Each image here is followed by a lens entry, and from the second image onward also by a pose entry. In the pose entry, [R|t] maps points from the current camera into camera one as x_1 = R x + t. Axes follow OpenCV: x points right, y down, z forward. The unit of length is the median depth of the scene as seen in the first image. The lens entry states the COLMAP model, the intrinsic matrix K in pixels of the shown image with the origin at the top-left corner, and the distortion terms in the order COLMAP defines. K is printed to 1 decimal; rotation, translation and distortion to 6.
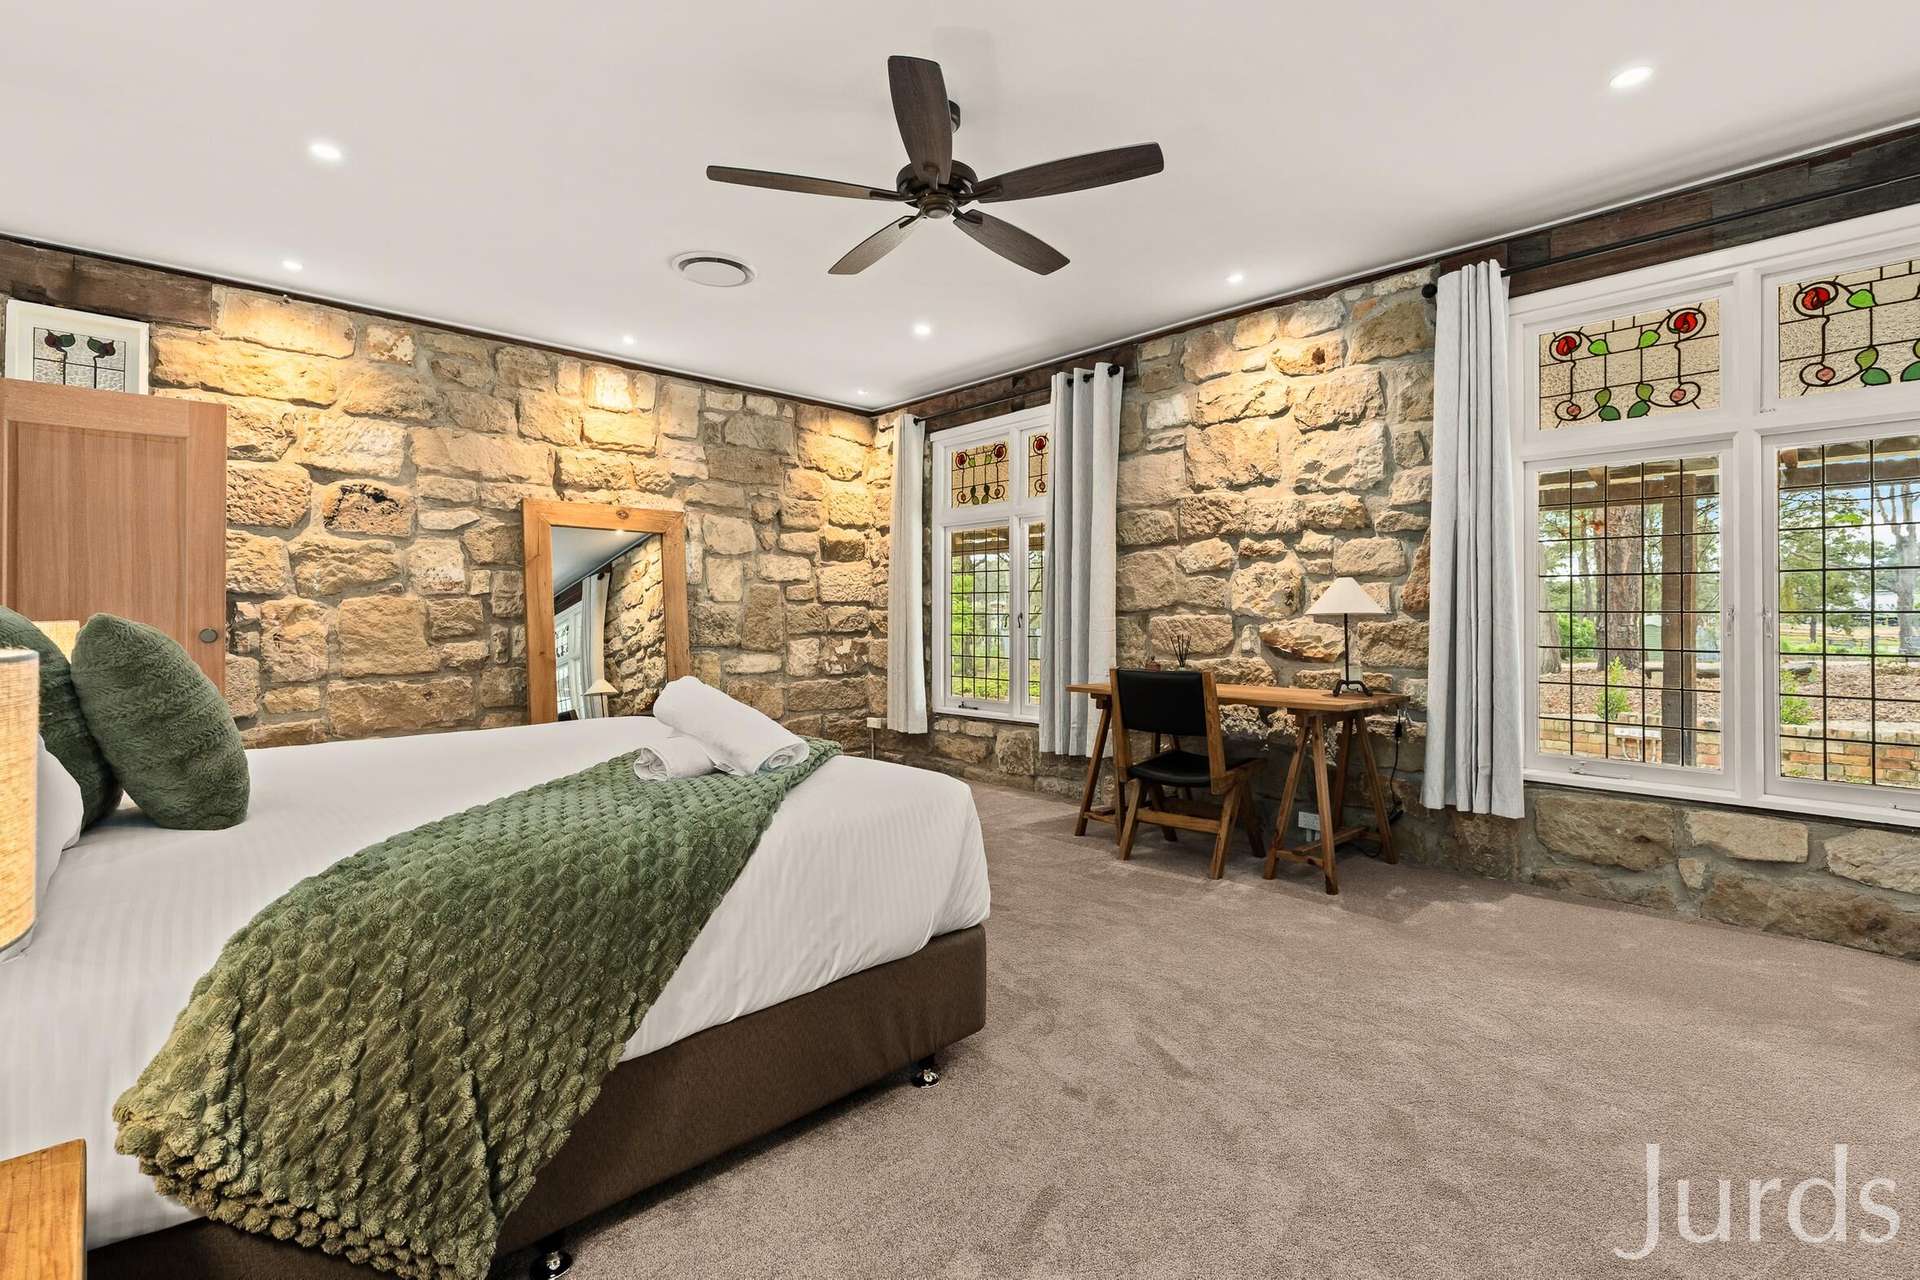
lens RADIAL K [[865.7, 0, 962.3], [0, 865.7, 626.6], [0, 0, 1]] dist [0.001485, 0.000531]
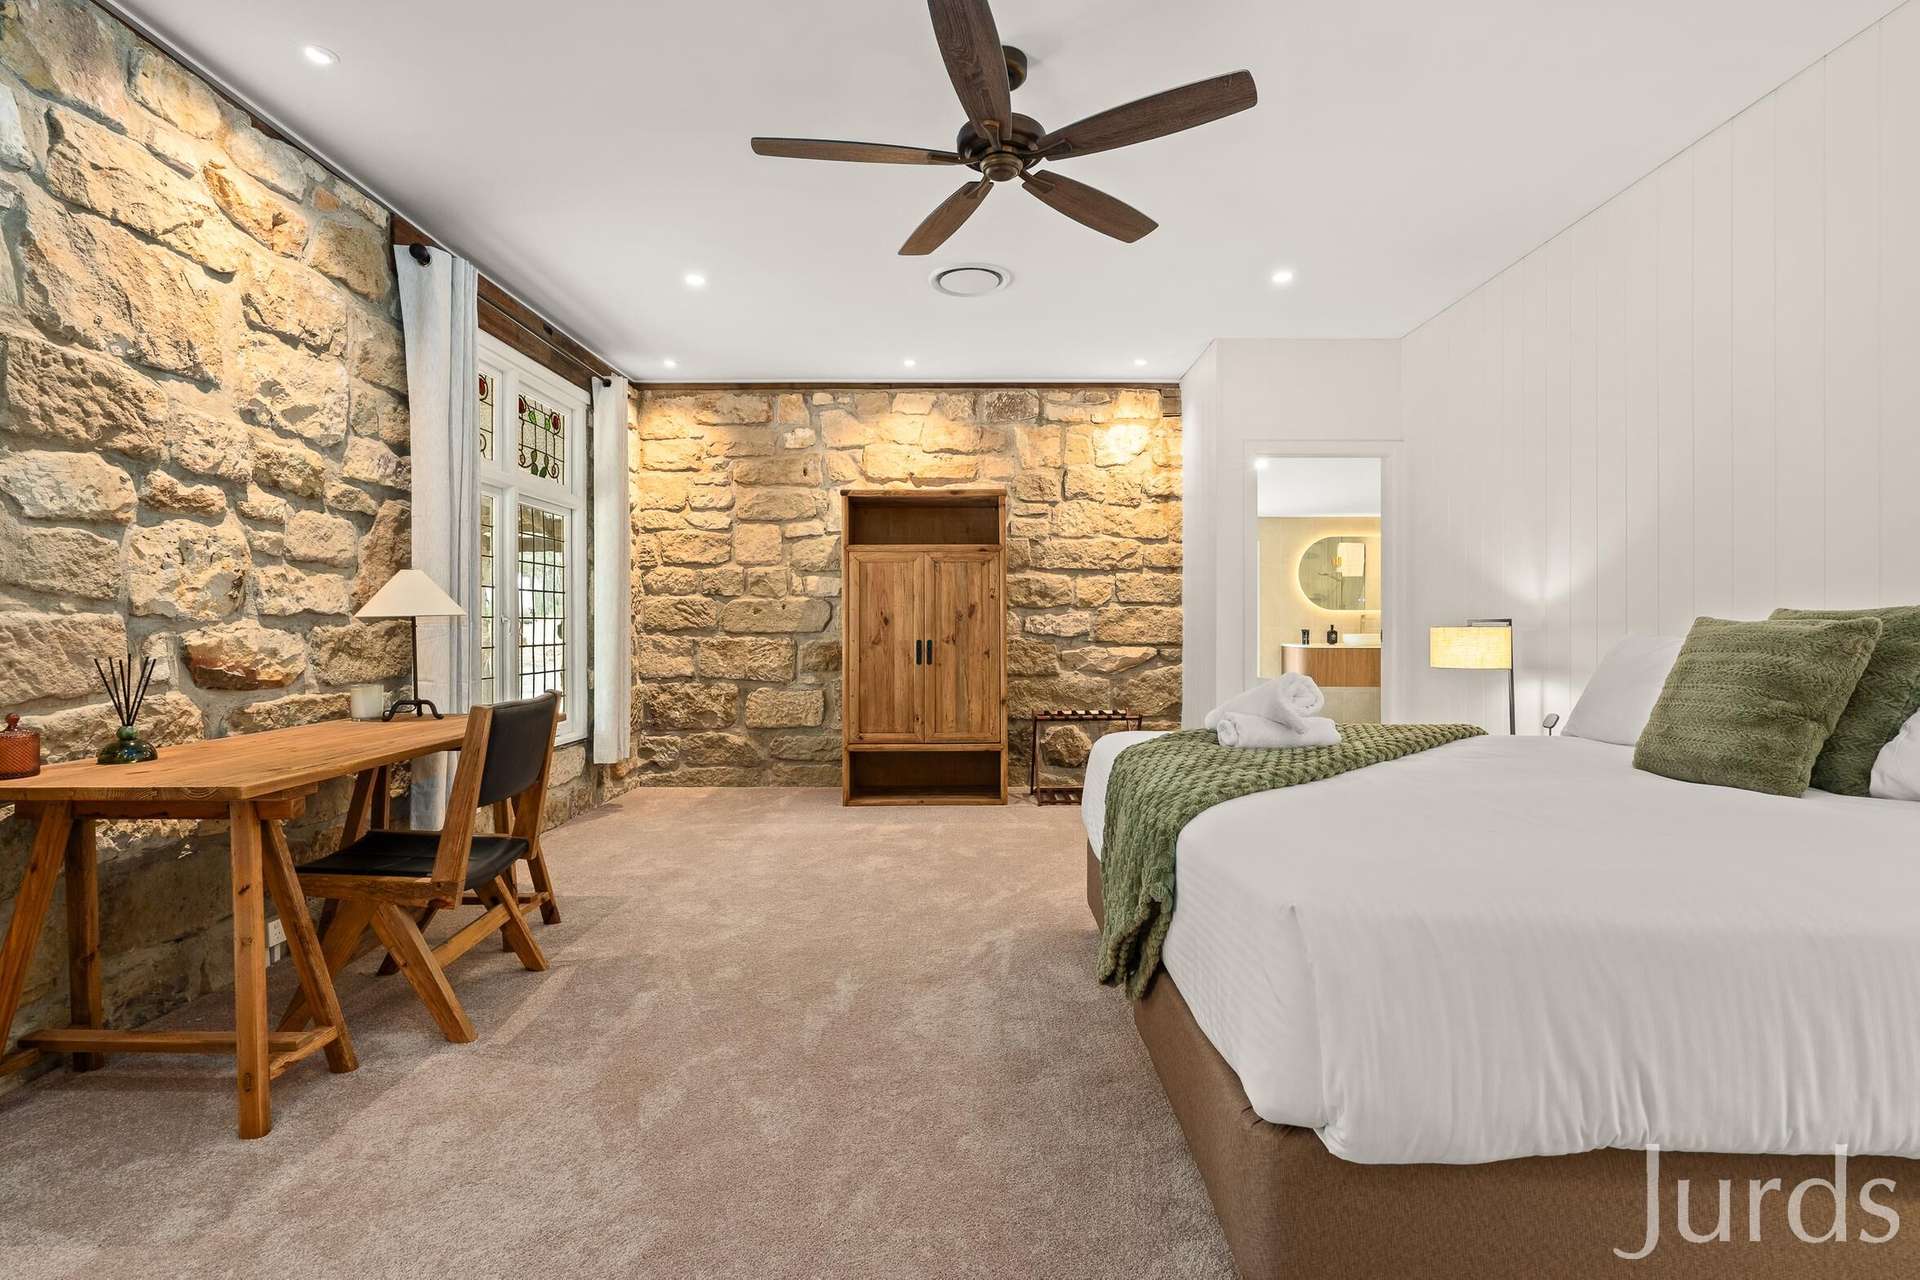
lens RADIAL K [[865.7, 0, 960.2], [0, 865.7, 629.8], [0, 0, 1]] dist [0.001485, 0.000531]
pose [[-0.711245, -0.009307, 0.702882, -0.362636], [0.000110, 0.999911, 0.013352, -0.009946], [-0.702944, 0.009574, -0.711181, 0.941732]]
